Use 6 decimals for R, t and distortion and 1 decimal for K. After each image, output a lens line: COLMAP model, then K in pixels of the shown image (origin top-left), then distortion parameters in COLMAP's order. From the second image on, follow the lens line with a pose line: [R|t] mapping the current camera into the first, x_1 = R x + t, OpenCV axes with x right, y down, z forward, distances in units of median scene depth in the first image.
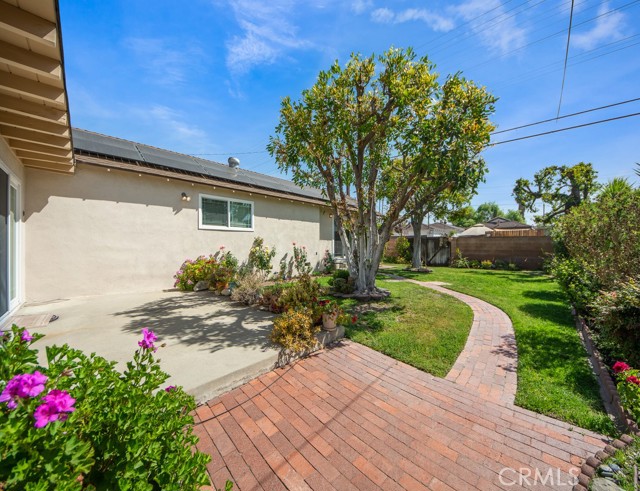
lens RADIAL K [[220.9, 0, 319.9], [0, 220.9, 244.9], [0, 0, 1]] dist [0.001094, -0.000027]
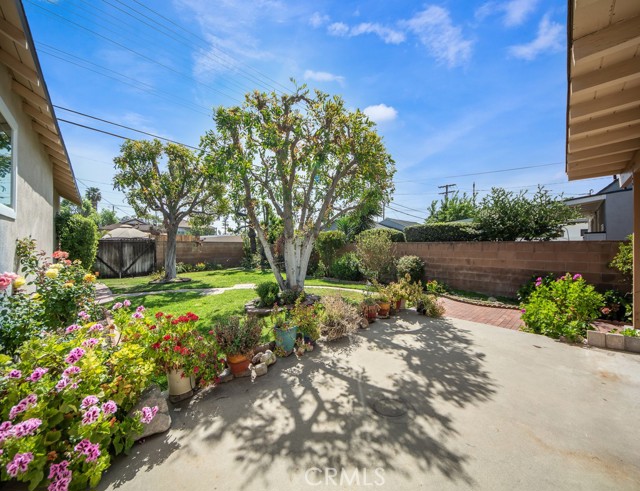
lens RADIAL K [[233.6, 0, 321.1], [0, 233.6, 244.6], [0, 0, 1]] dist [0.041671, -0.004432]
pose [[0.045631, 0.004218, 0.998949, -1.643998], [0.002027, 0.999989, -0.004315, -0.069348], [-0.998956, 0.002222, 0.045622, 1.480910]]
